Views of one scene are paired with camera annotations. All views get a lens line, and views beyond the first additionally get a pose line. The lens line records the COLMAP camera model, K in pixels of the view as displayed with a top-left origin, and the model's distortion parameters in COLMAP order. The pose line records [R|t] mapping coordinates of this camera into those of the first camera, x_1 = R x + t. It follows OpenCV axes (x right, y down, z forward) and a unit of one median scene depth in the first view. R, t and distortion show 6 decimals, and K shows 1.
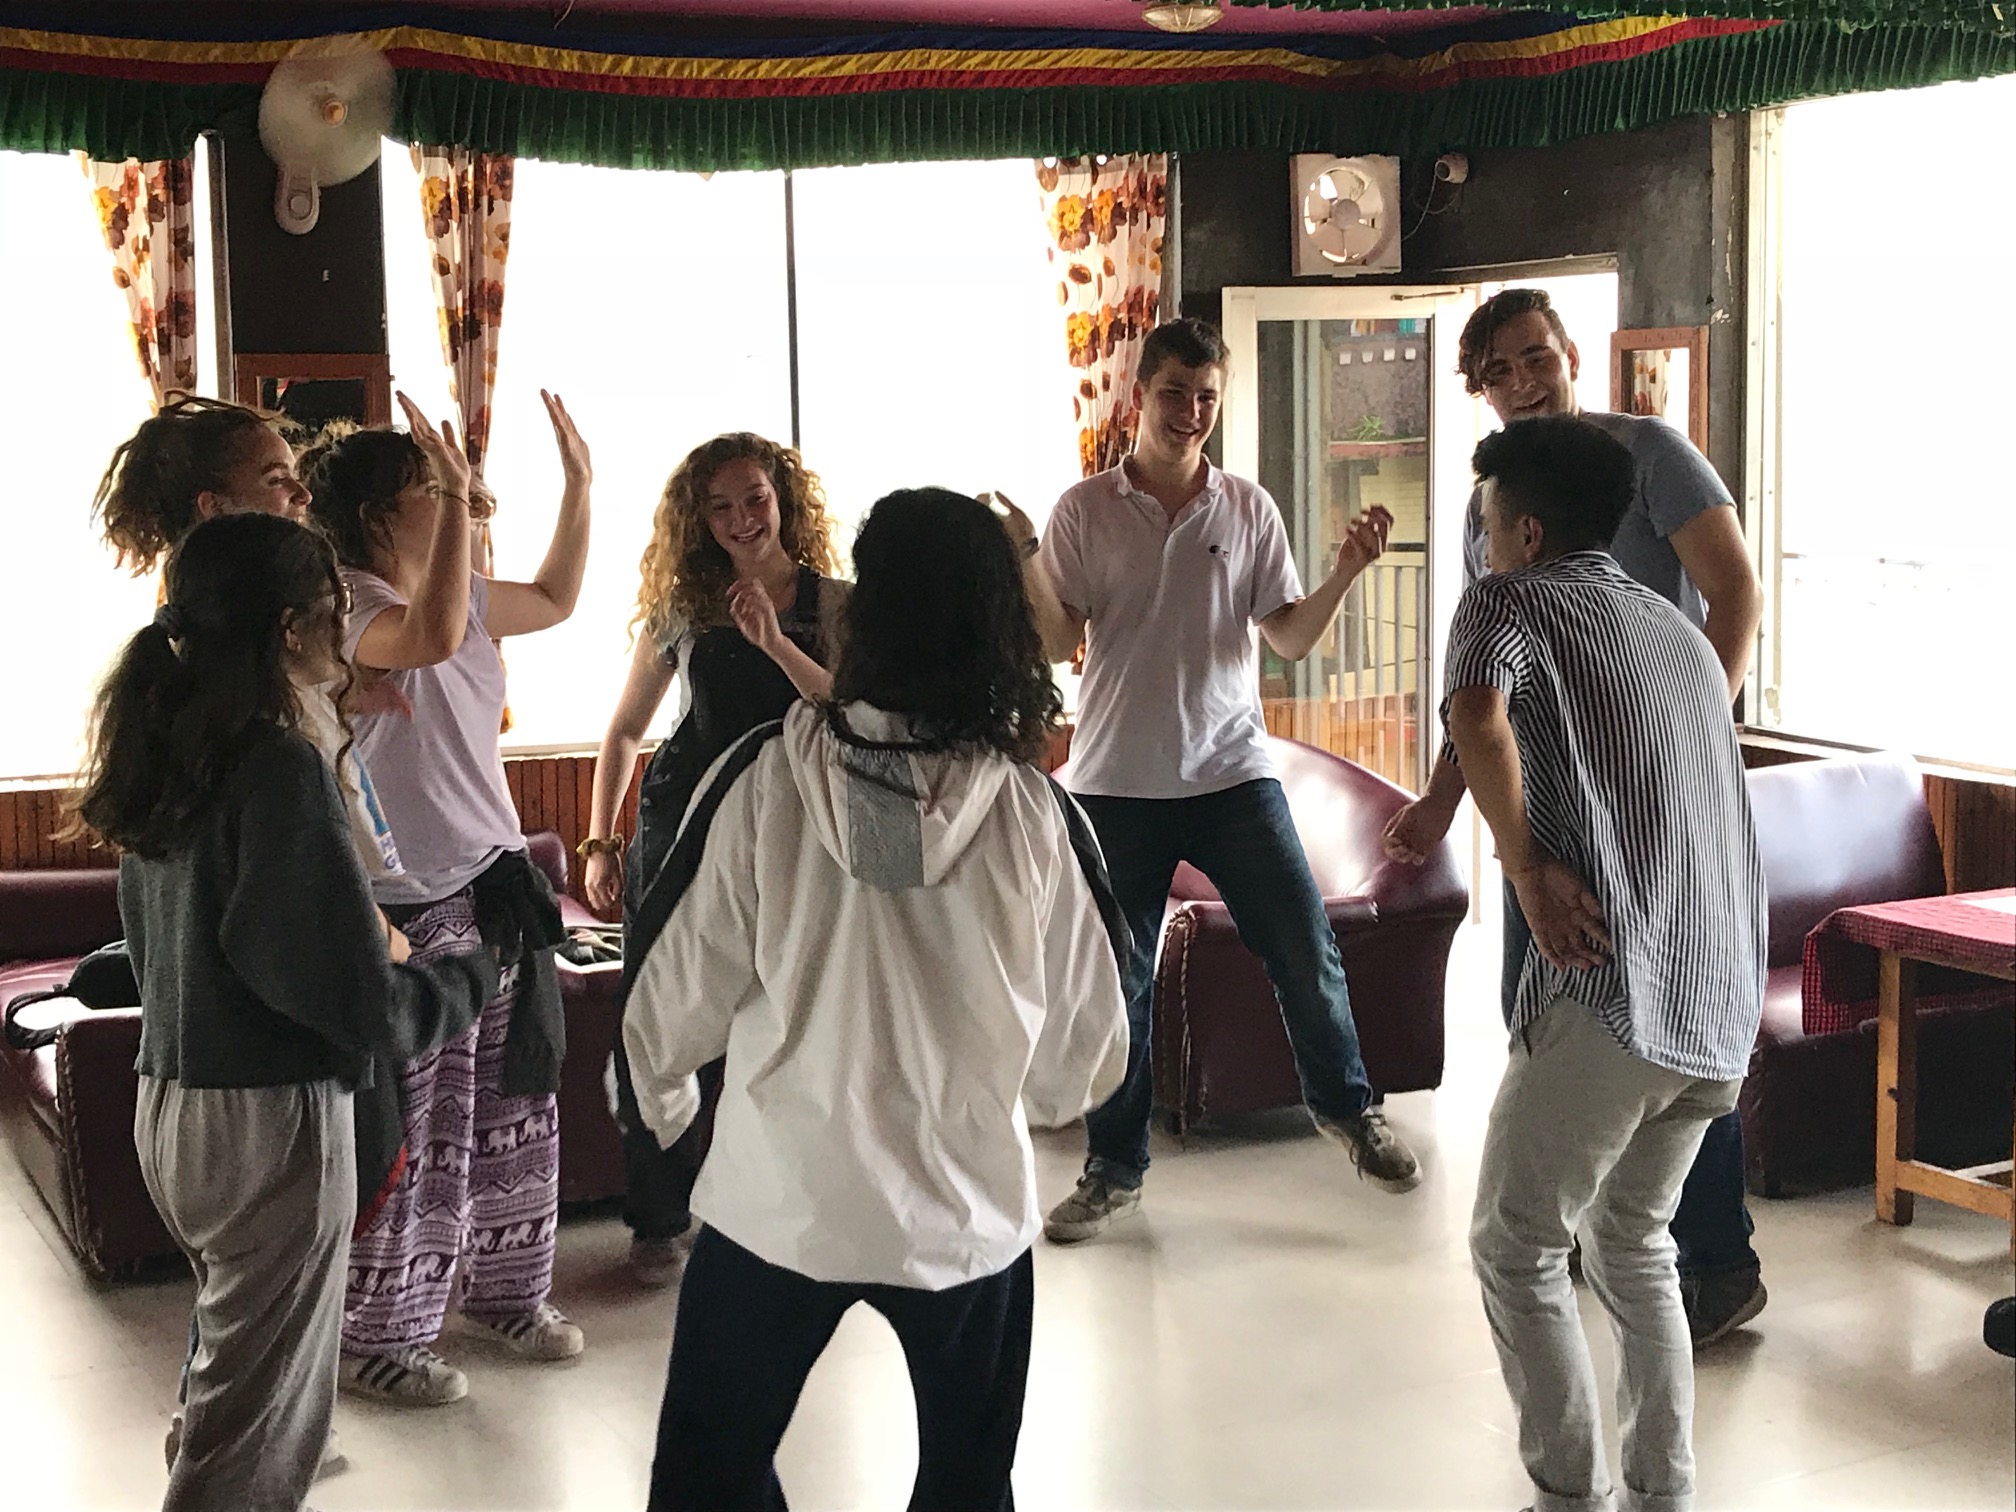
lens RADIAL K [[2952.0, 0, 963.0], [0, 2952.0, 720.9], [0, 0, 1]] dist [0.048594, 0.000000]
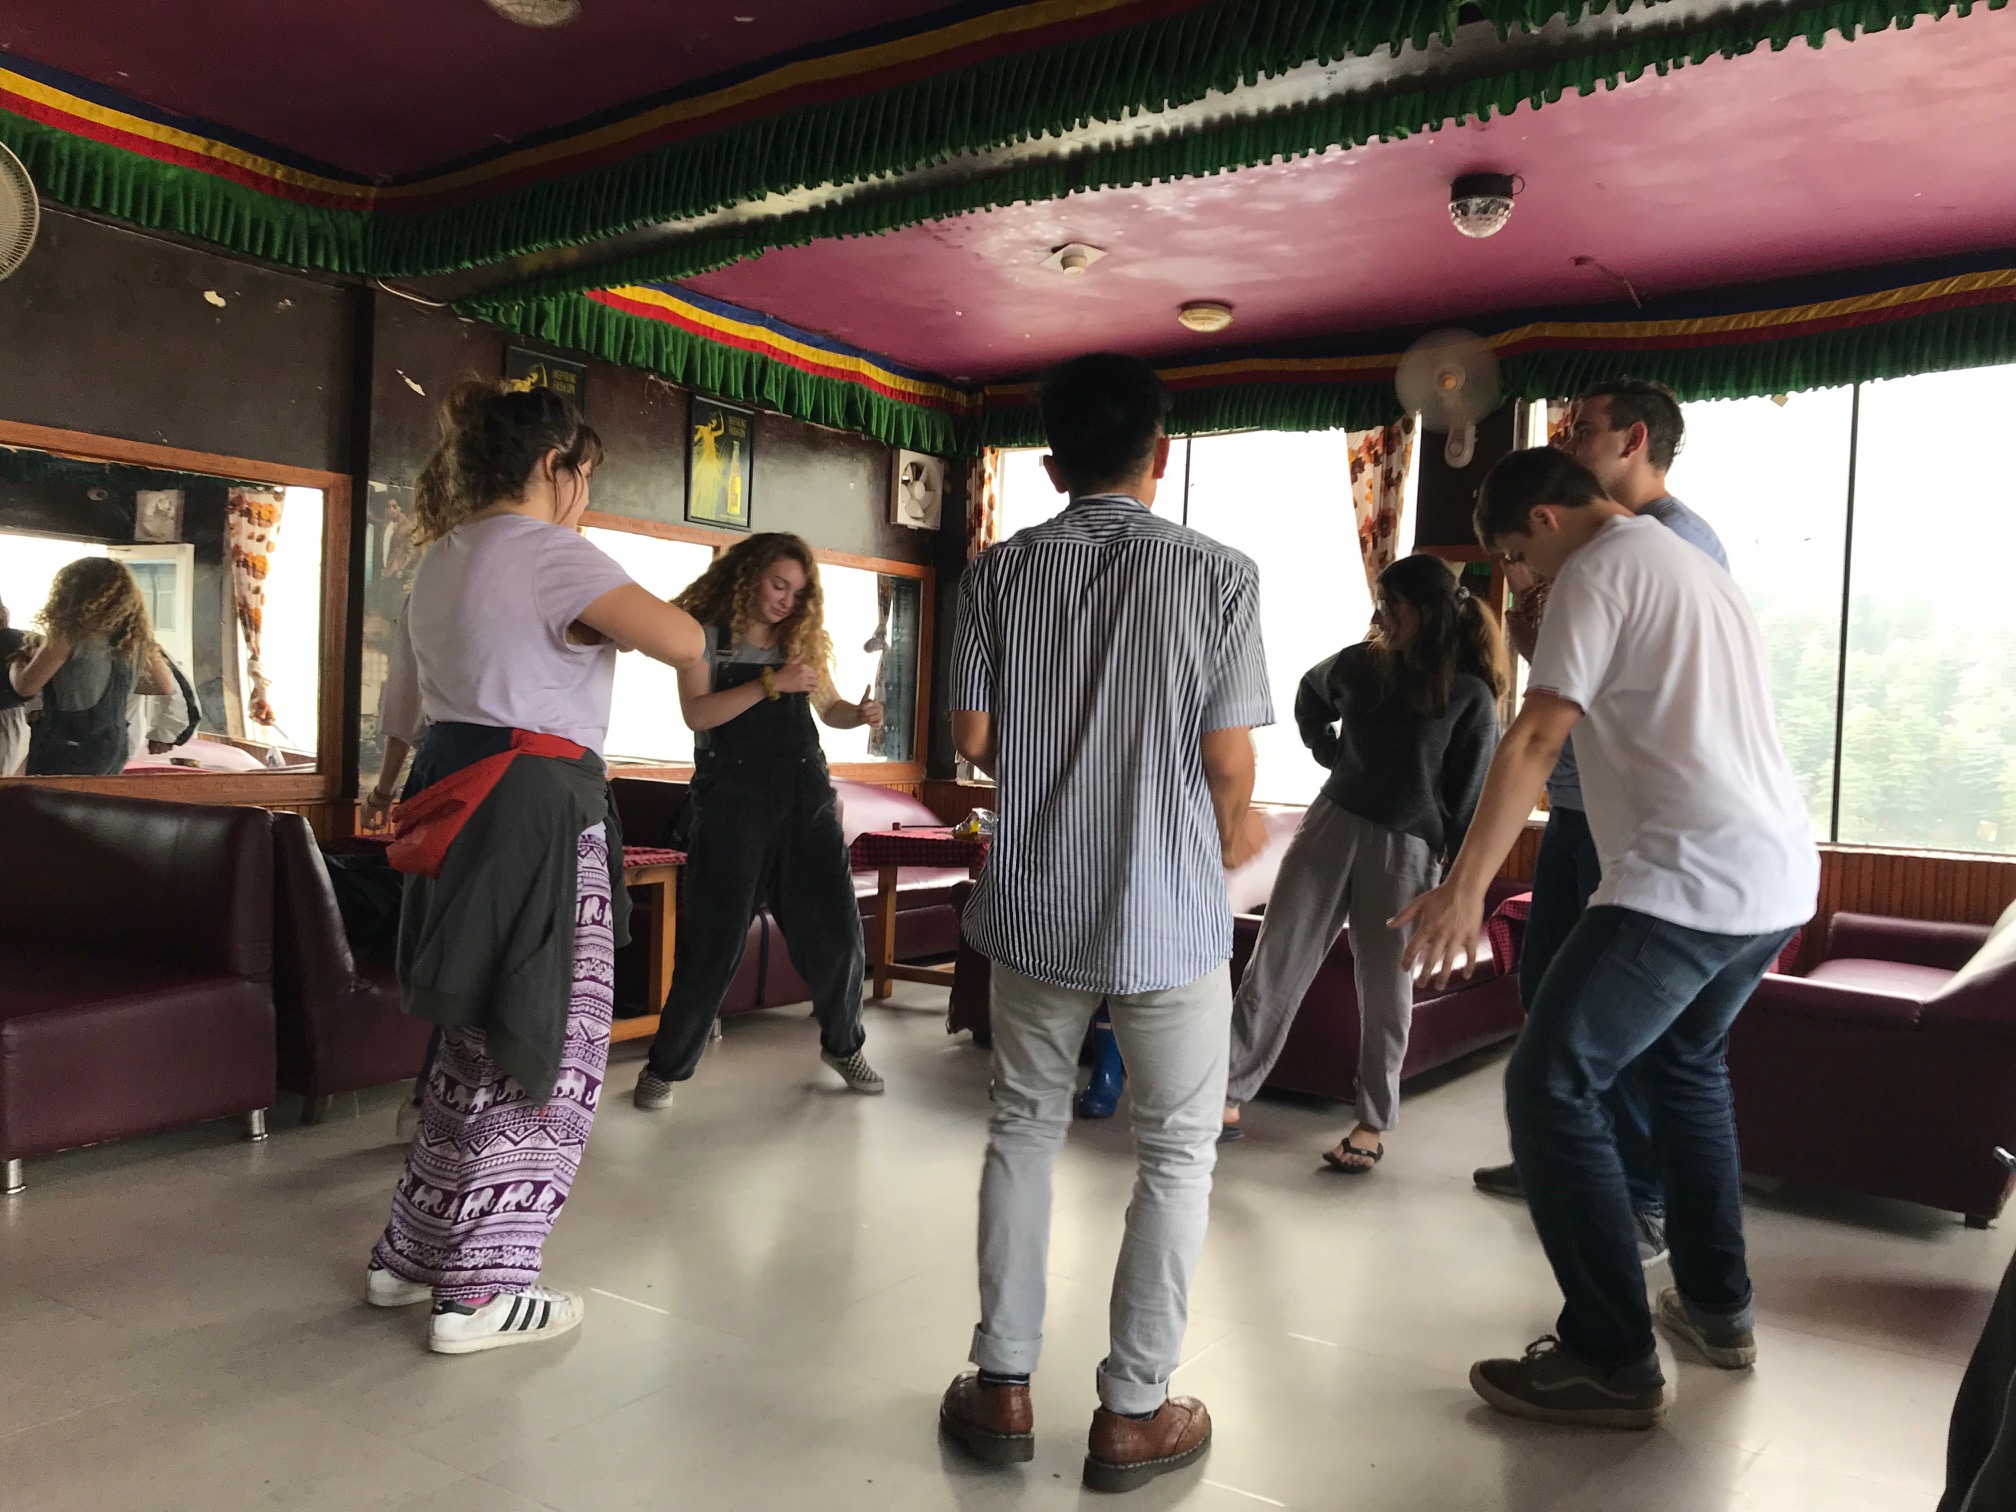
lens RADIAL K [[1669.6, 0, 1017.6], [0, 1669.6, 772.3], [0, 0, 1]] dist [0.017896, -0.018839]
pose [[0.501887, 0.061057, -0.862776, 0.411270], [-0.130269, 0.991463, -0.005615, 0.026868], [0.855067, 0.115210, 0.505556, 0.374877]]
